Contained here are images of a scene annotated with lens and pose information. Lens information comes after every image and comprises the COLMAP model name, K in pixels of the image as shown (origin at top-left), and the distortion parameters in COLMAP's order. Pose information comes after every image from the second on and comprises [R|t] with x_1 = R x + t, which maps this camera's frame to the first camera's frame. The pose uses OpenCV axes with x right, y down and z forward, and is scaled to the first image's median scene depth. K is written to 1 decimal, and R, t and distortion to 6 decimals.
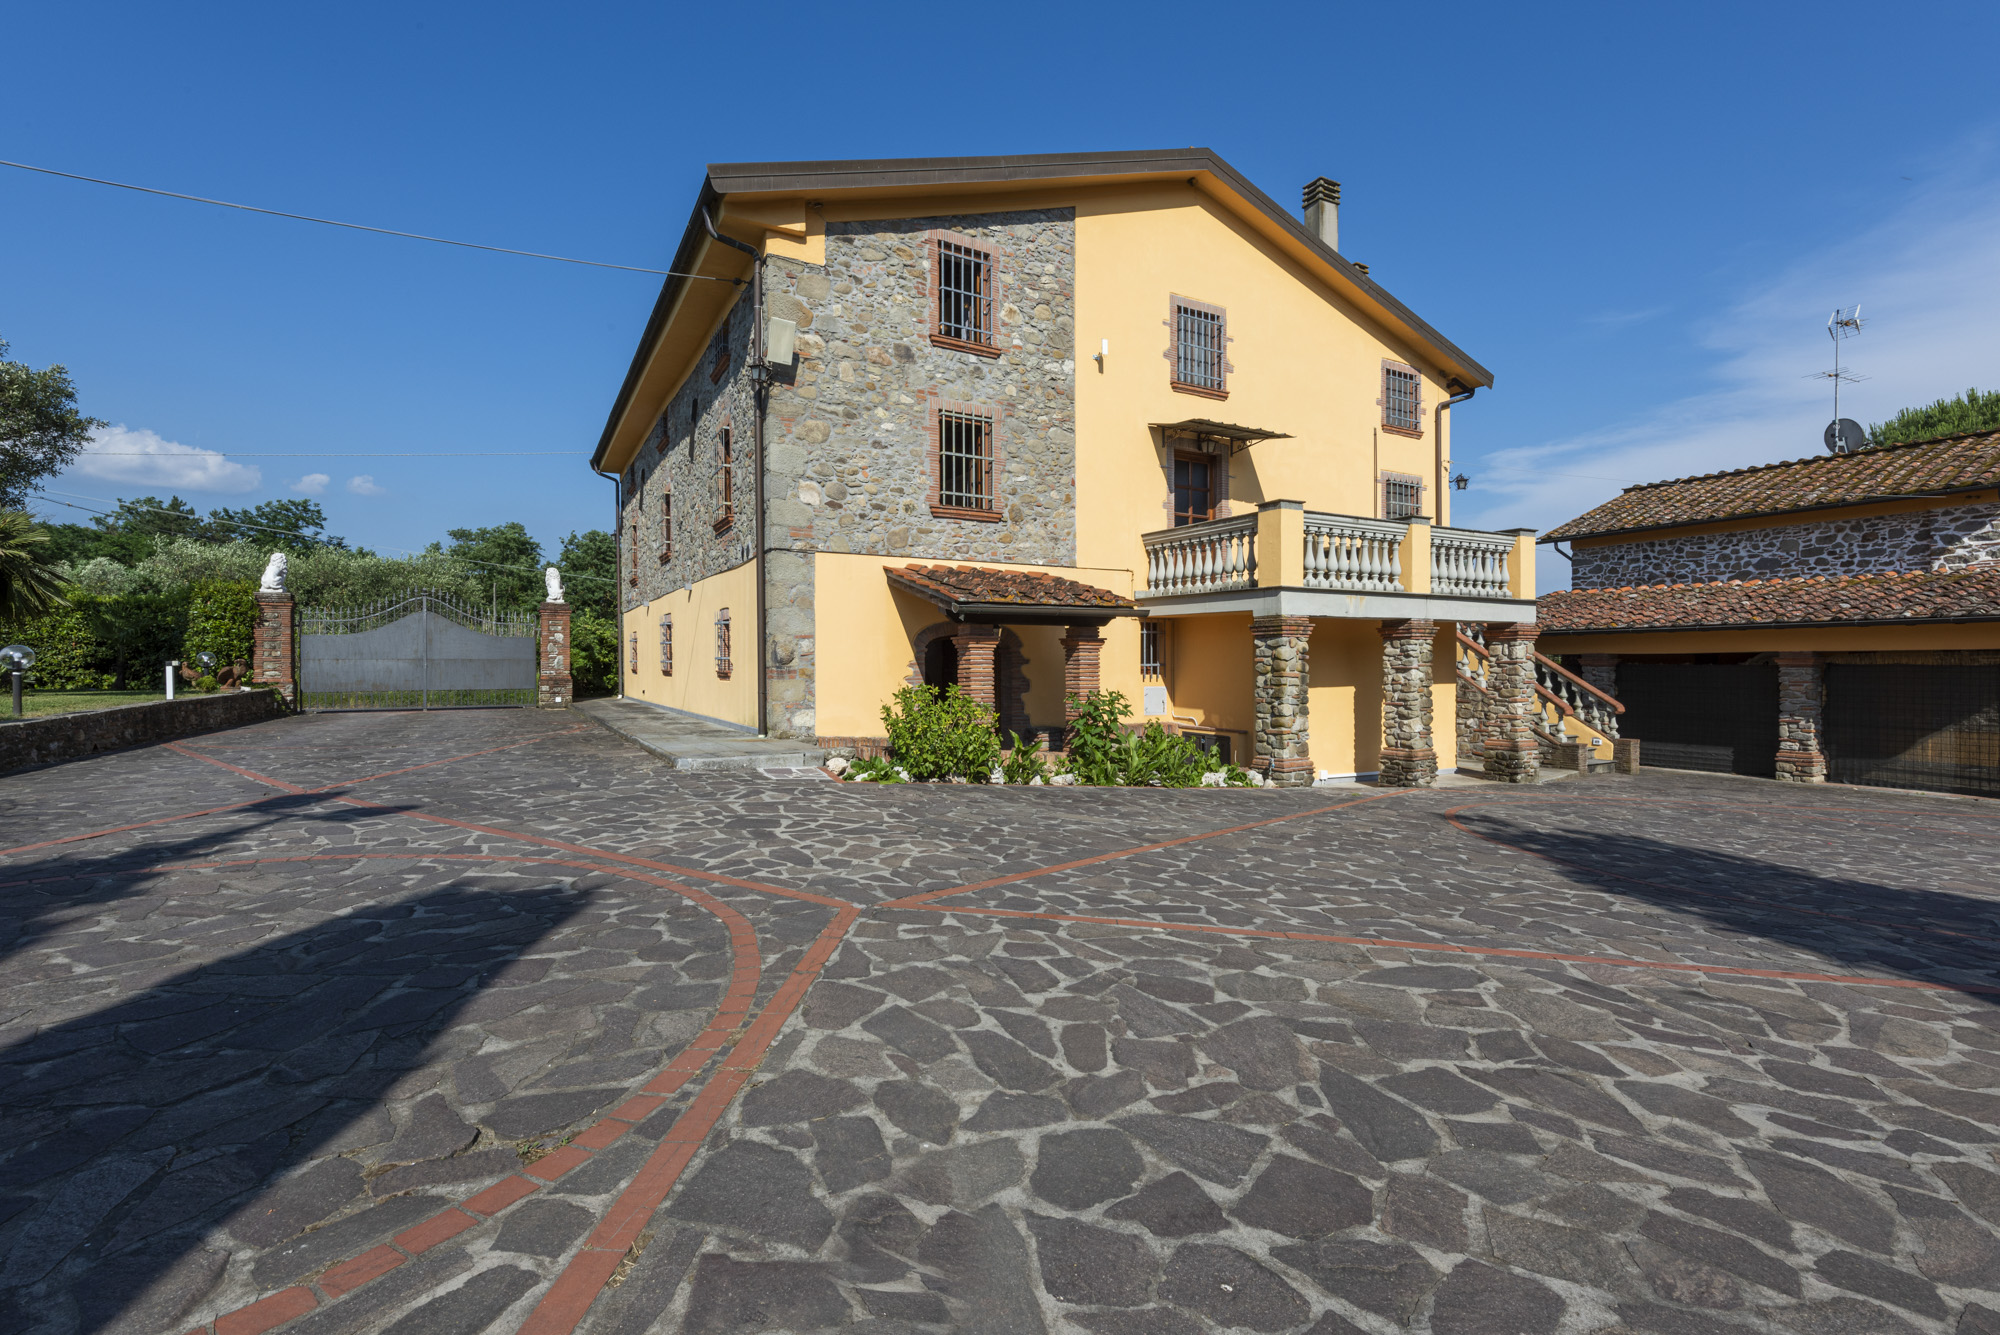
lens RADIAL K [[879.3, 0, 996.4], [0, 879.3, 662.3], [0, 0, 1]] dist [0.008683, -0.000984]
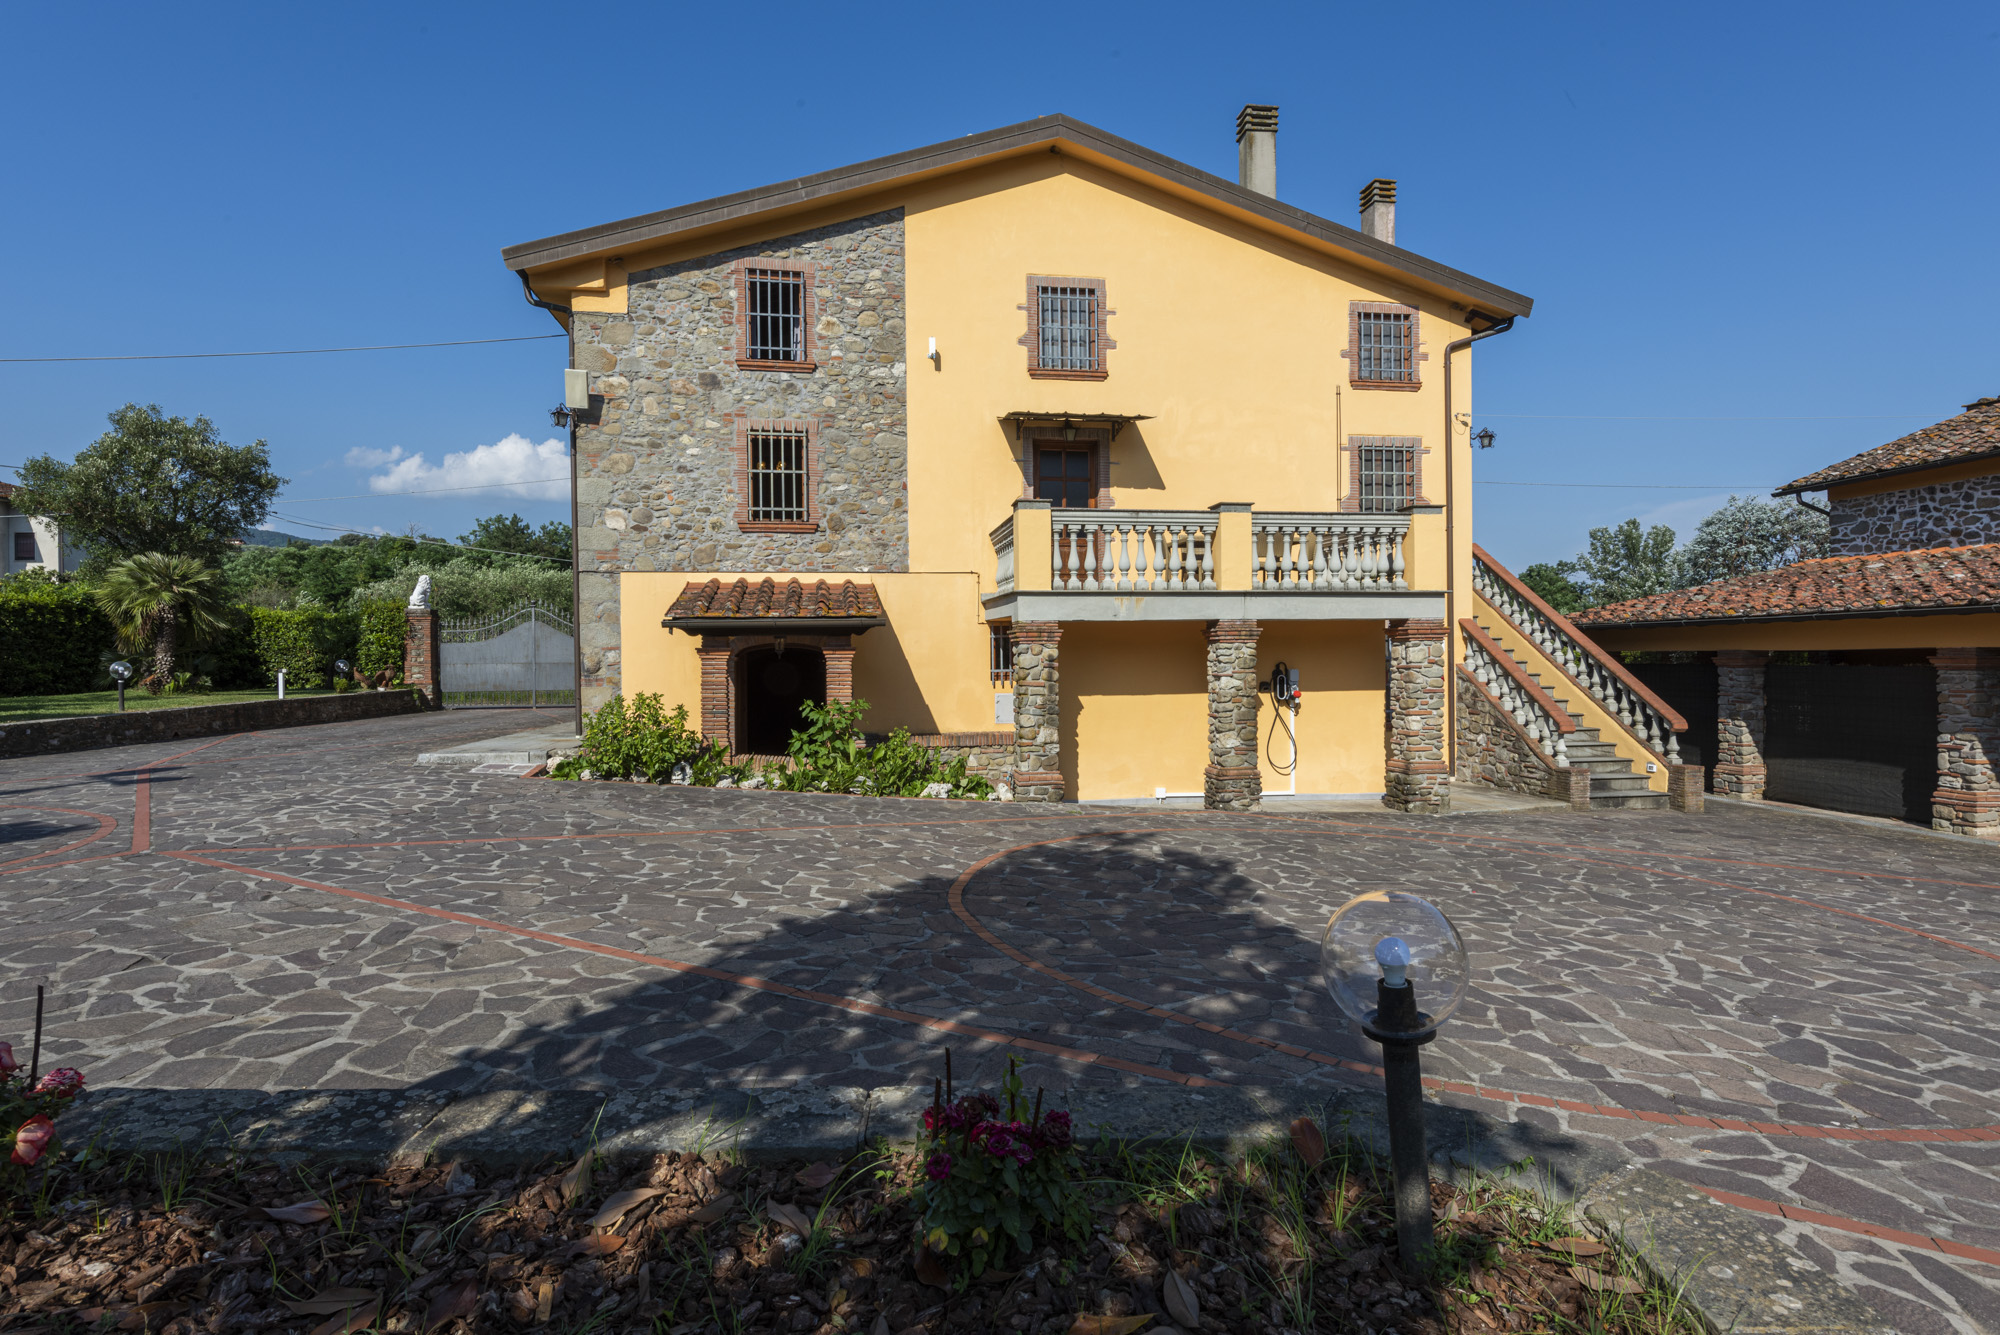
lens RADIAL K [[1021.5, 0, 995.7], [0, 1021.5, 658.7], [0, 0, 1]] dist [0.014385, -0.001495]
pose [[0.936508, -0.005711, -0.350601, 0.581750], [0.007058, 0.999972, 0.002564, -0.013387], [0.350576, -0.004876, 0.936522, -0.038440]]
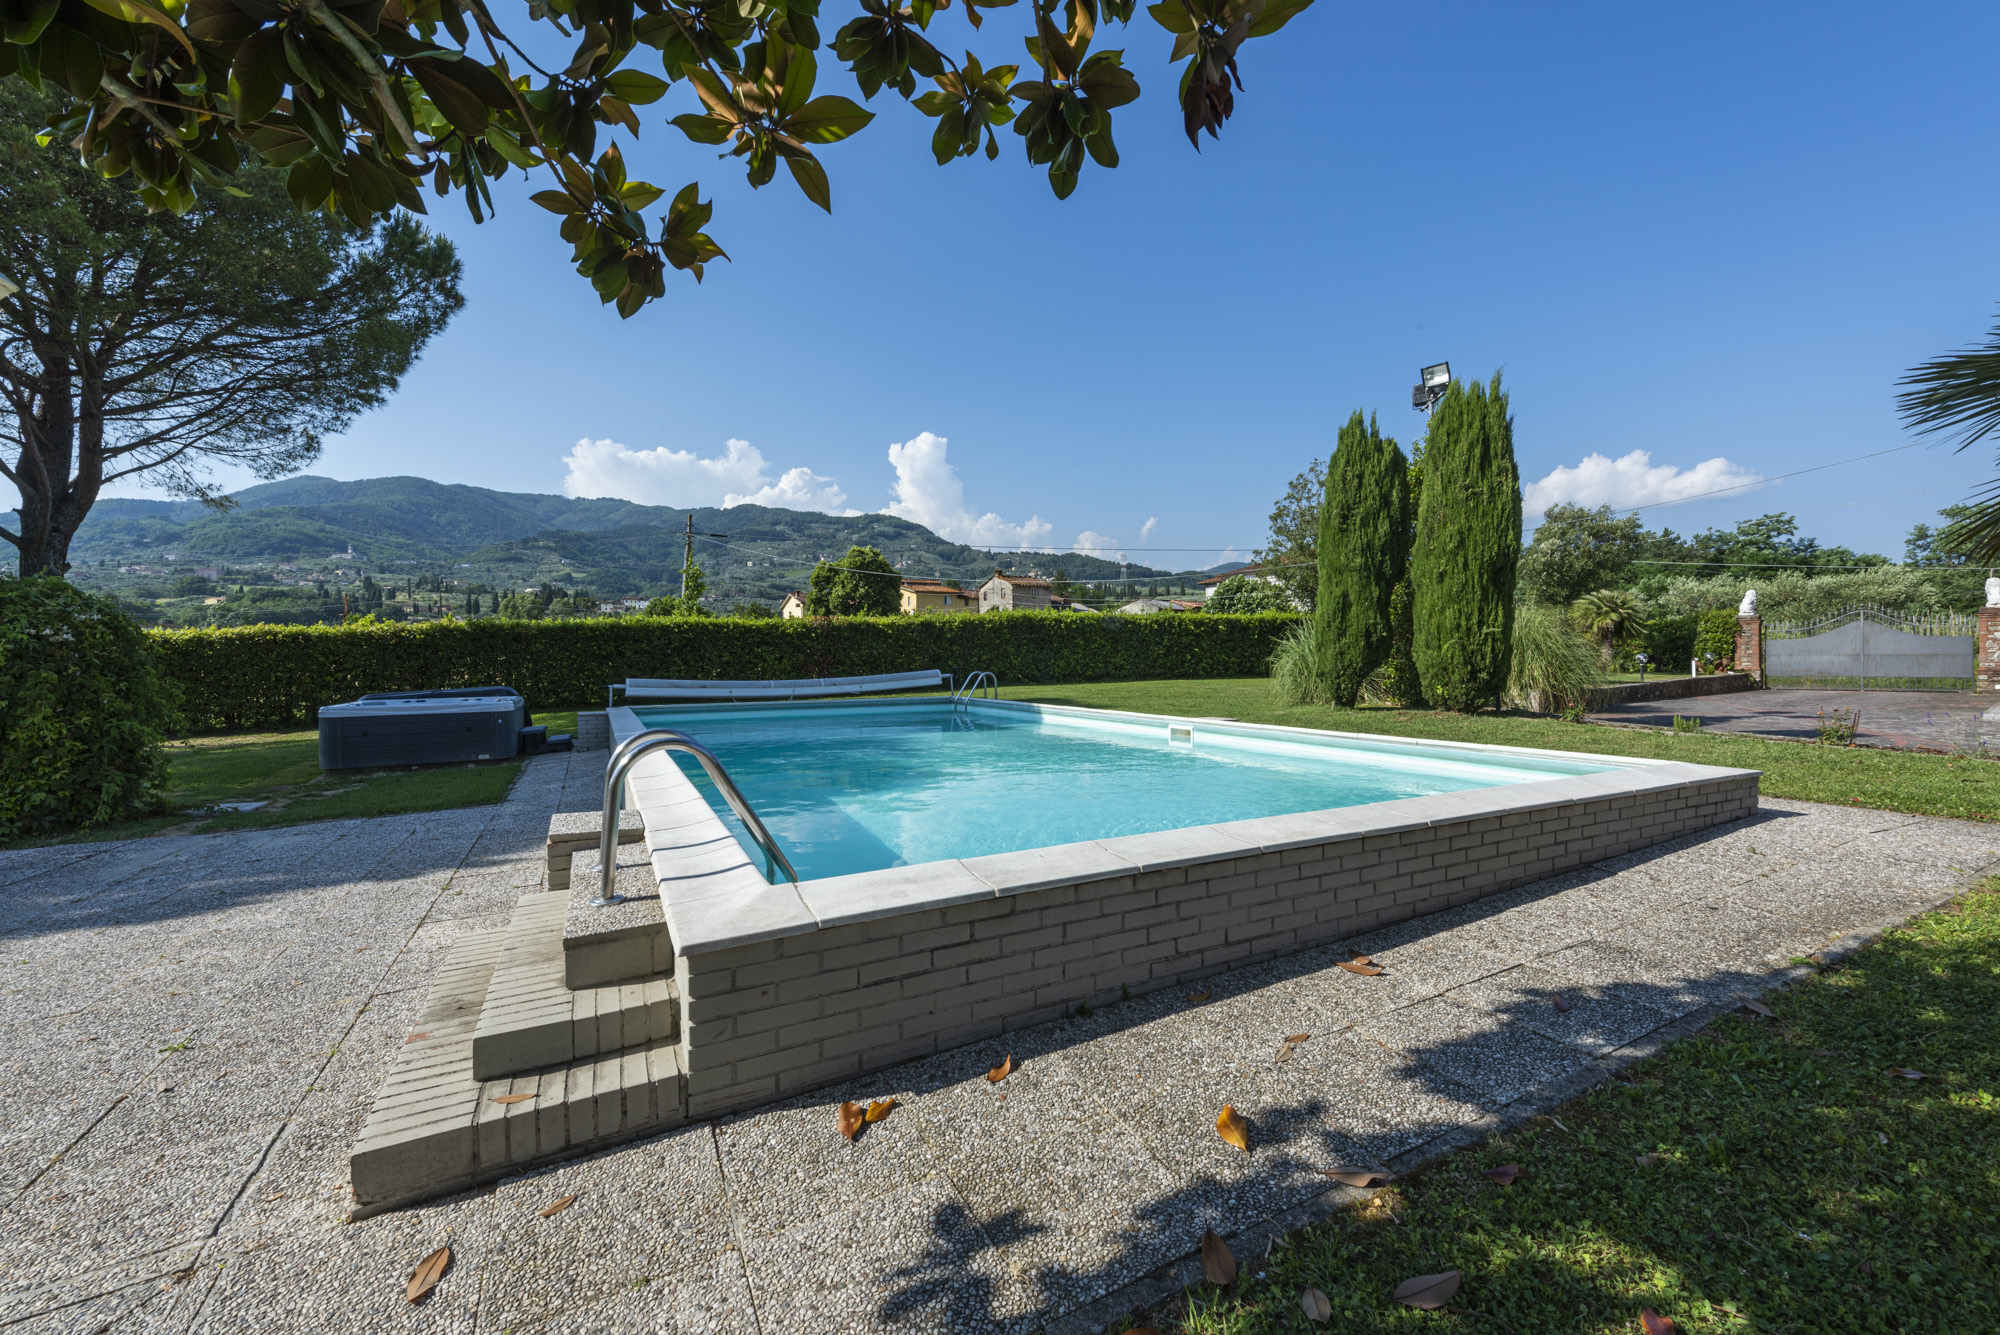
lens RADIAL K [[788.4, 0, 995.9], [0, 788.4, 659.3], [0, 0, 1]] dist [0.004499, -0.000065]
pose [[0.126876, -0.000041, -0.991919, 0.684408], [0.010041, 0.999949, 0.001243, -0.017855], [0.991868, -0.010118, 0.126870, -0.844174]]
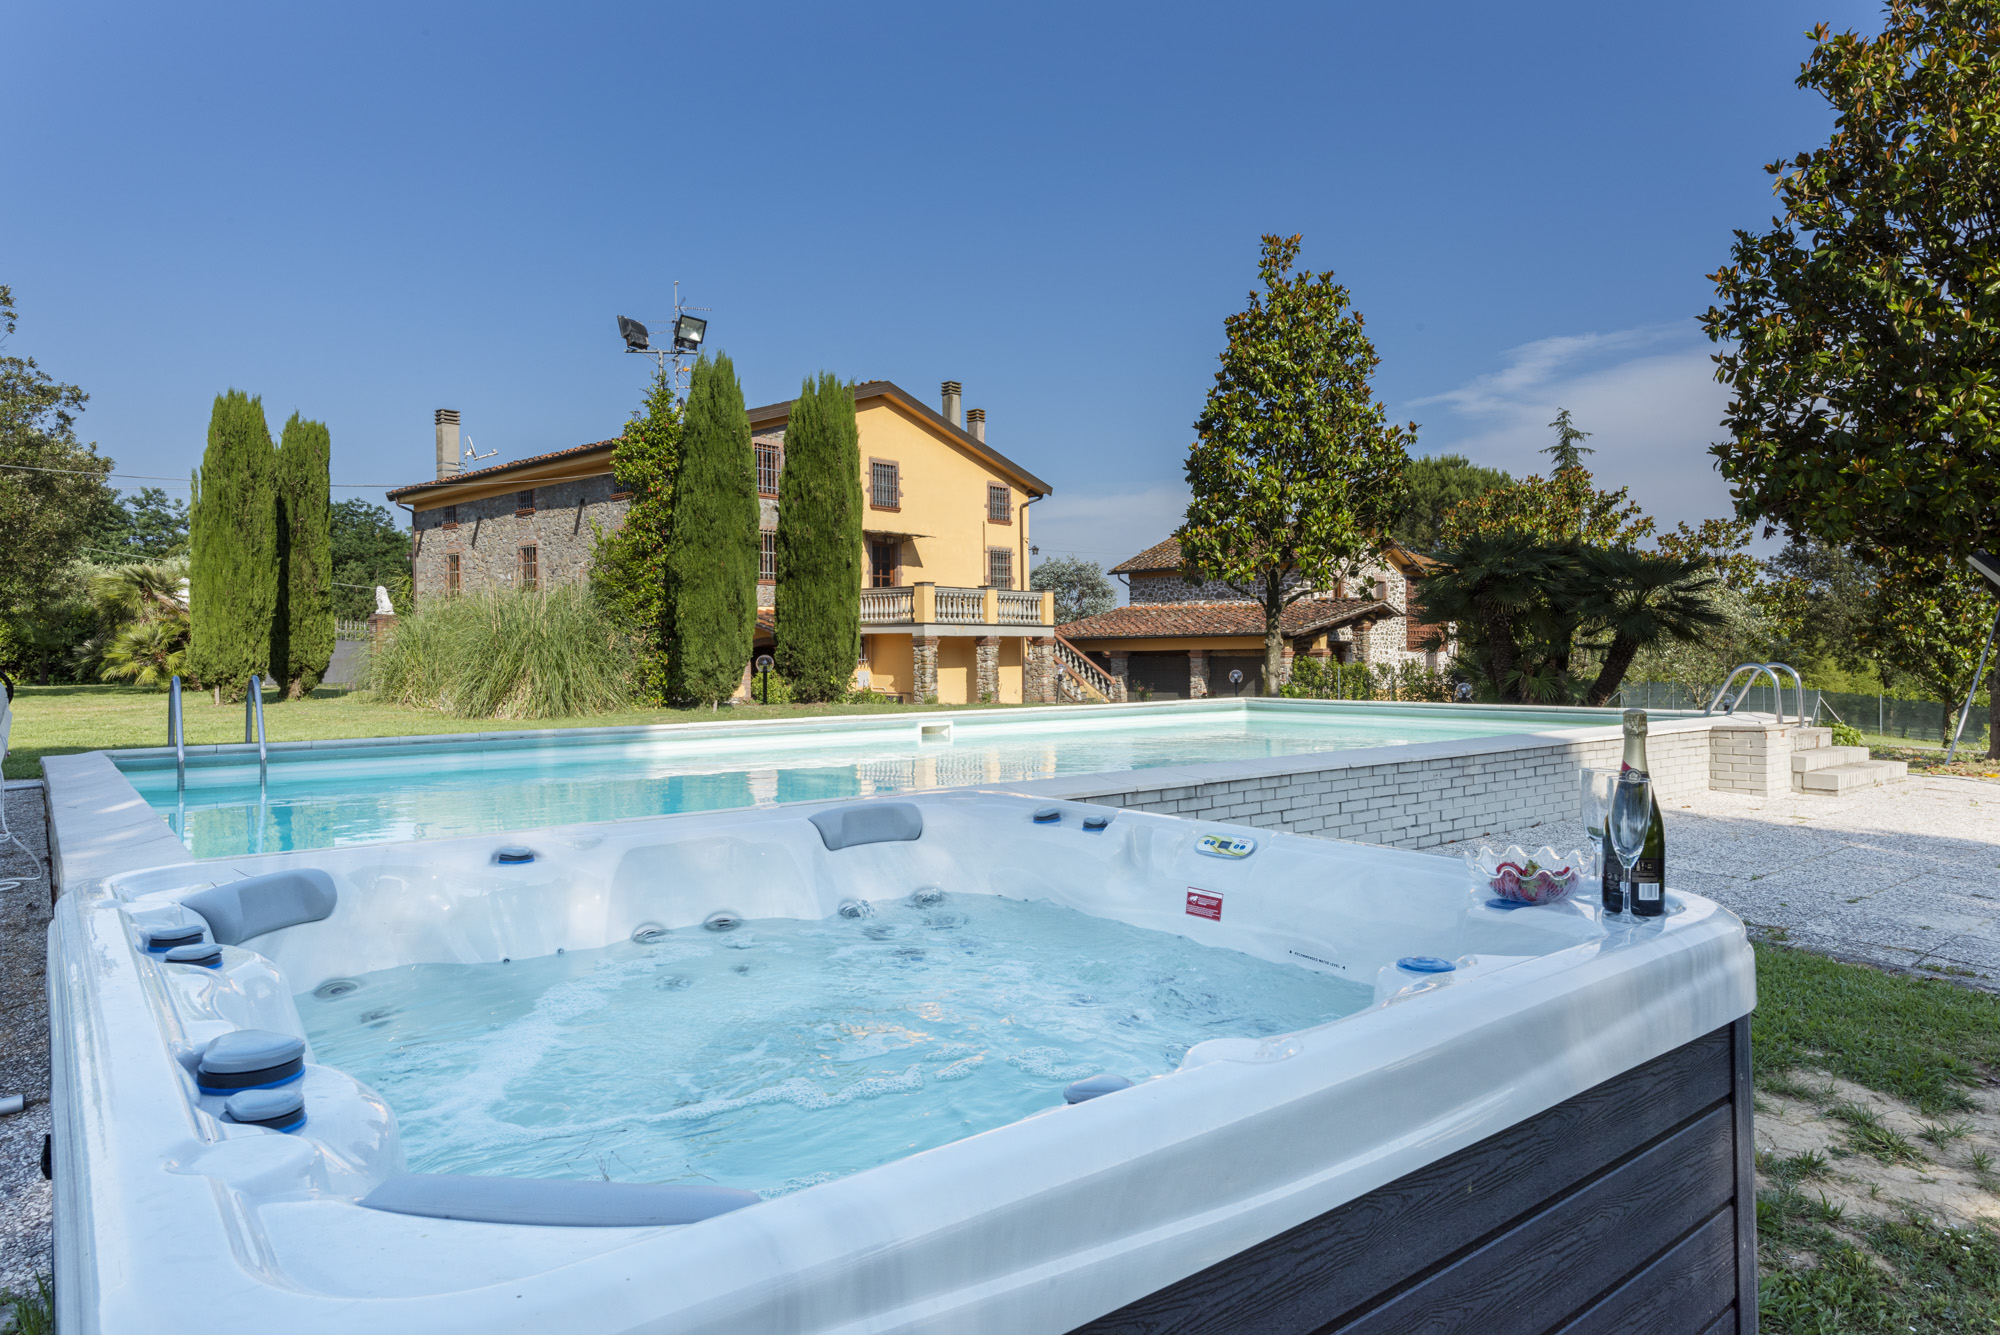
lens RADIAL K [[1198.6, 0, 996.3], [0, 1198.6, 664.0], [0, 0, 1]] dist [0.022382, -0.009273]
pose [[0.946238, -0.009246, 0.323339, -0.386058], [0.007497, 0.999950, 0.006655, -0.002101], [-0.323384, -0.003874, 0.946260, -1.539809]]
